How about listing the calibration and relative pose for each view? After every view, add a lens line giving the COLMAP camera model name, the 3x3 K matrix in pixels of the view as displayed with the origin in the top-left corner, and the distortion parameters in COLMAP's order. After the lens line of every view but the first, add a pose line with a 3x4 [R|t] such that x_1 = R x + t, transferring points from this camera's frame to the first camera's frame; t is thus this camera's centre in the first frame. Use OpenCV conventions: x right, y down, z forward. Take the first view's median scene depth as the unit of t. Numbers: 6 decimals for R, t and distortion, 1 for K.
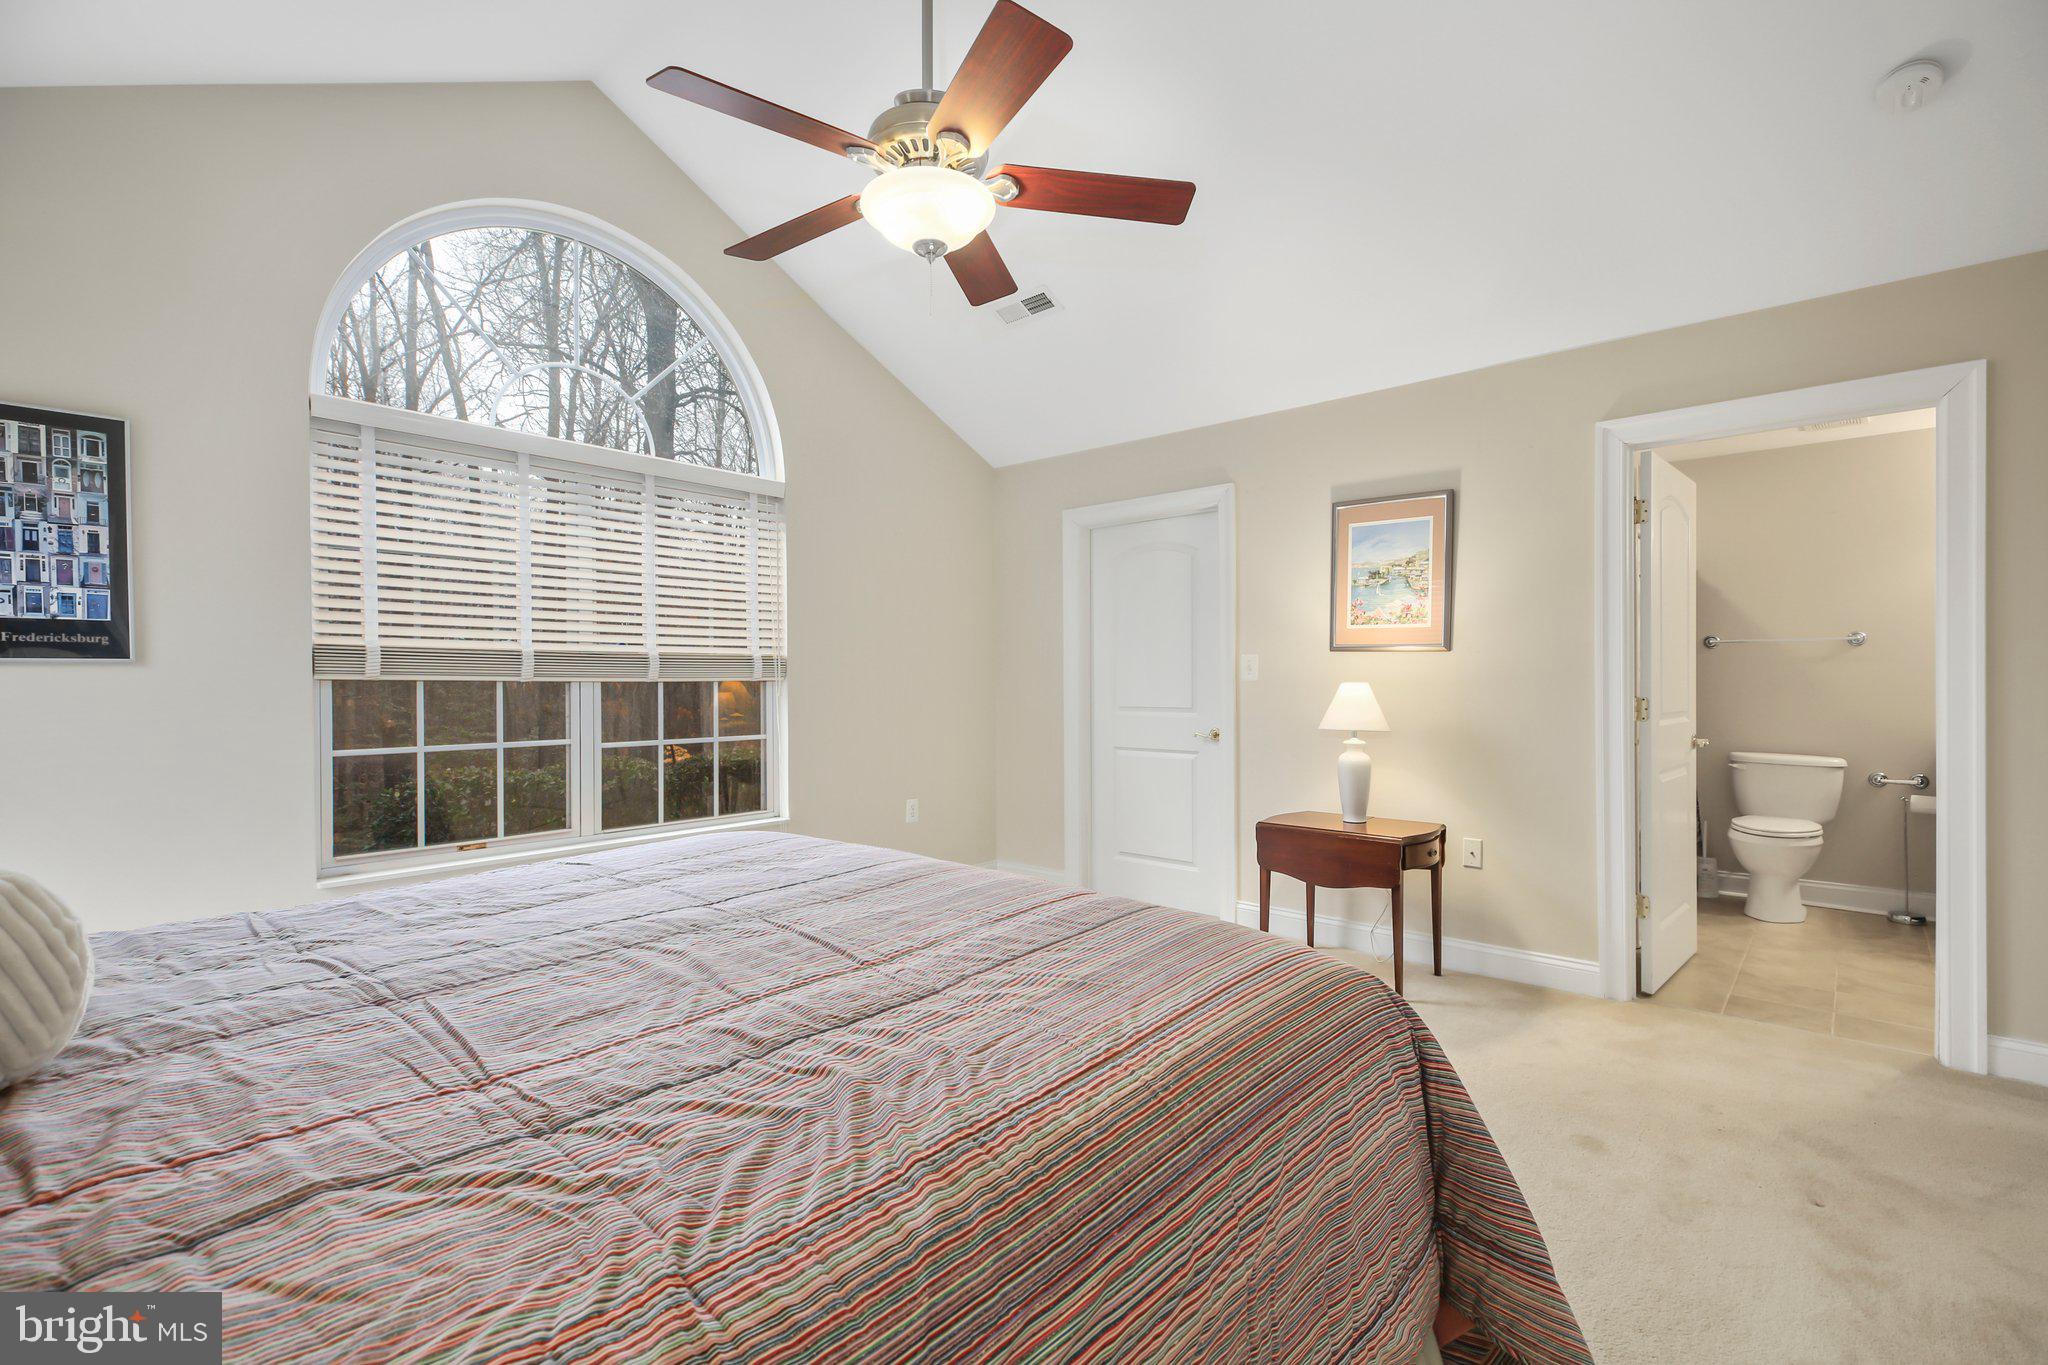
lens RADIAL K [[921.8, 0, 1035.2], [0, 921.8, 685.8], [0, 0, 1]] dist [0.009617, -0.000987]
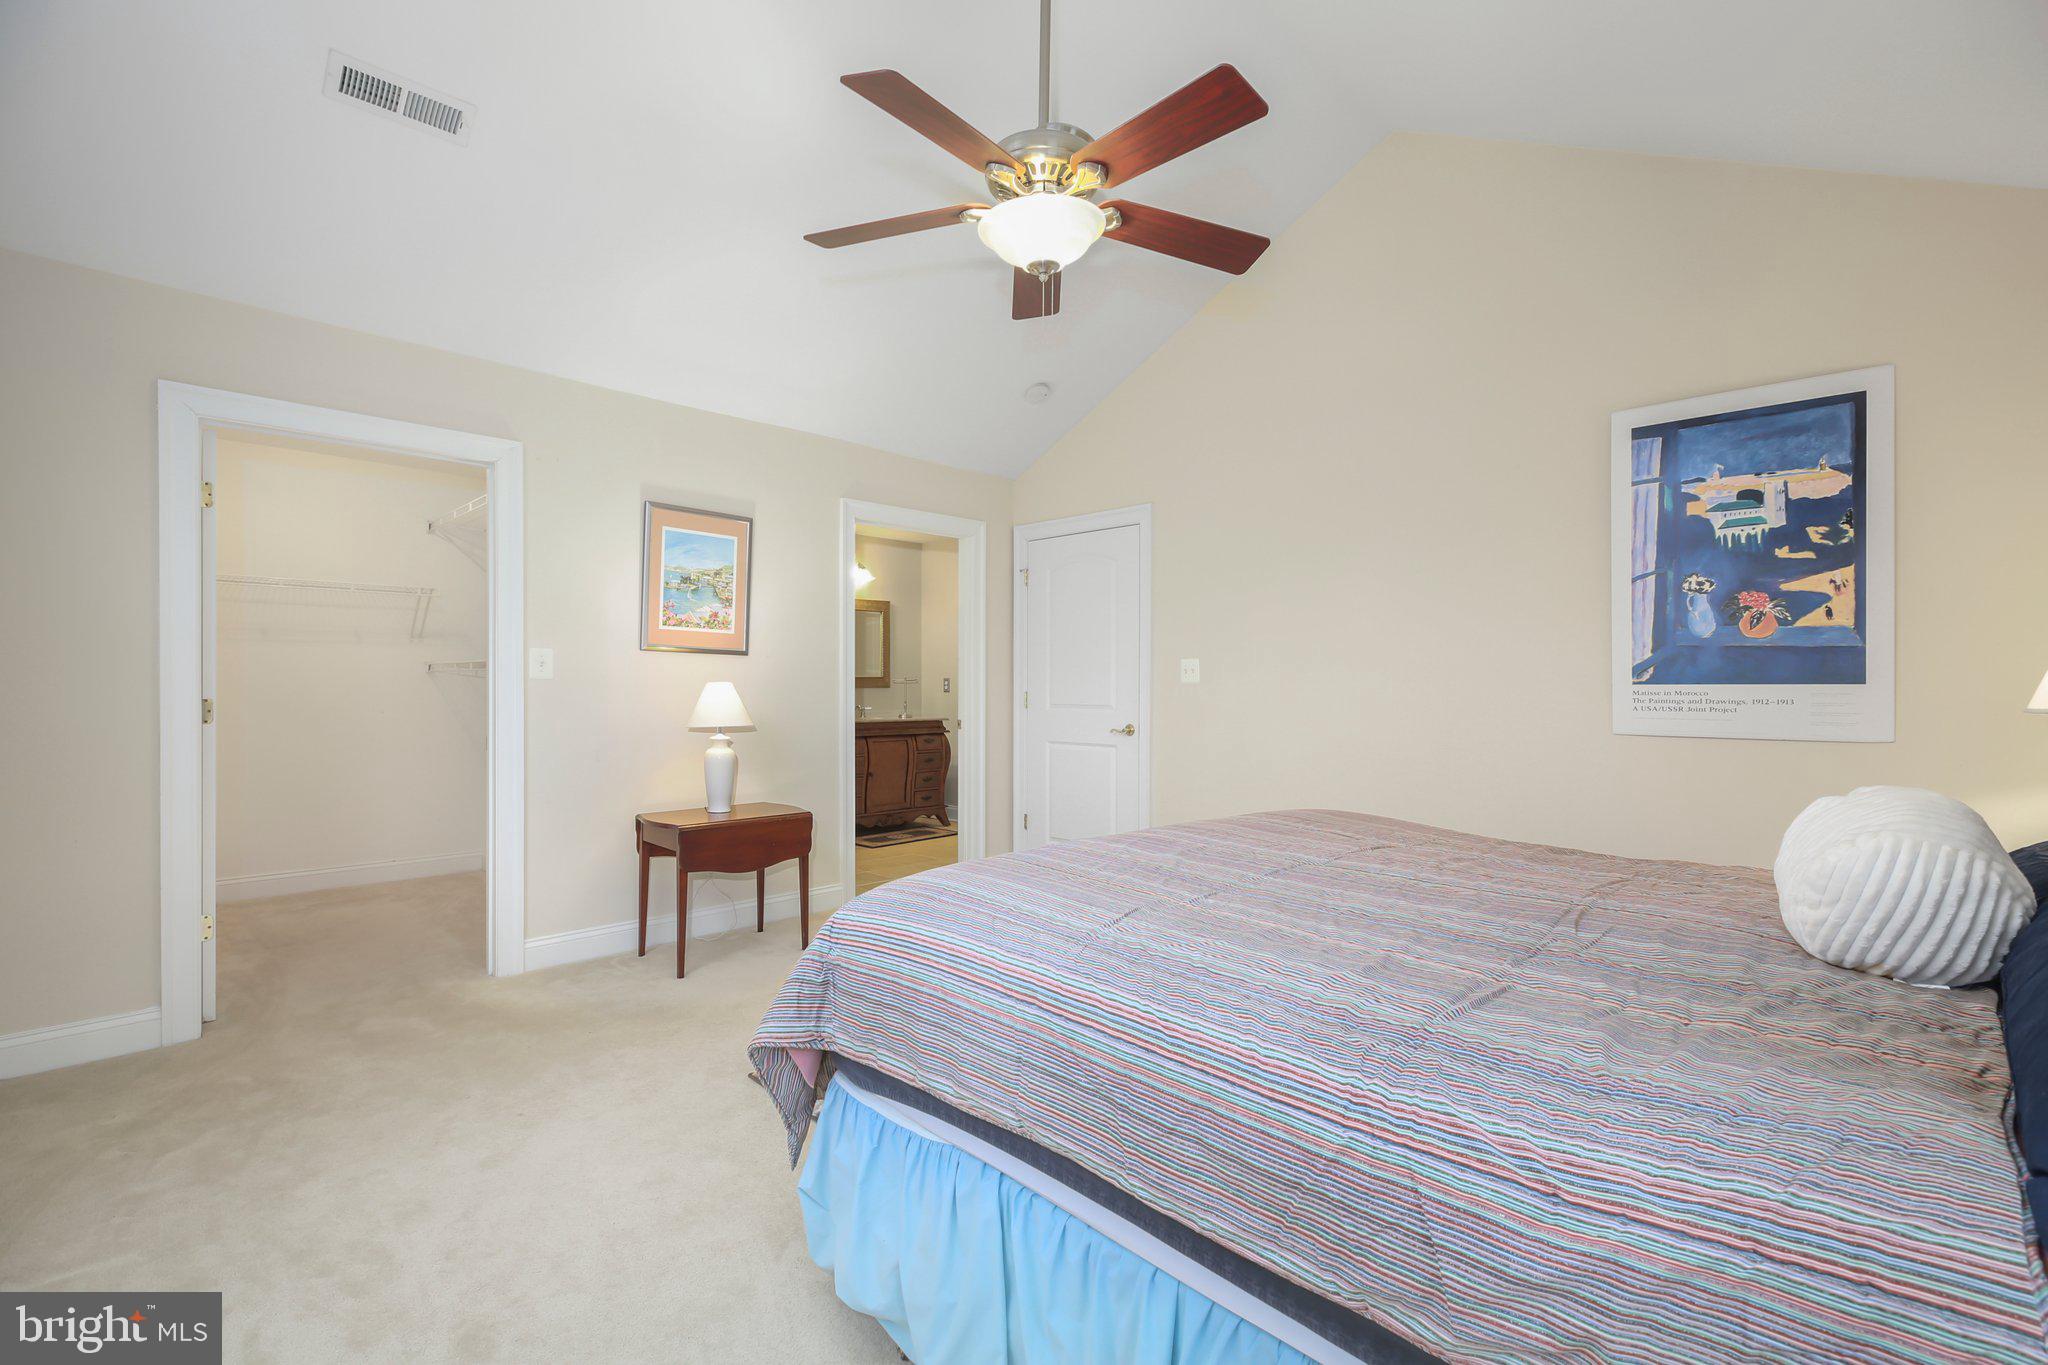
lens RADIAL K [[921.8, 0, 1035.2], [0, 921.8, 685.8], [0, 0, 1]] dist [0.009617, -0.000987]
pose [[0.063017, -0.003761, 0.998005, -0.684387], [-0.001594, 0.999991, 0.003869, -0.004277], [-0.998011, -0.001835, 0.063010, 0.557195]]
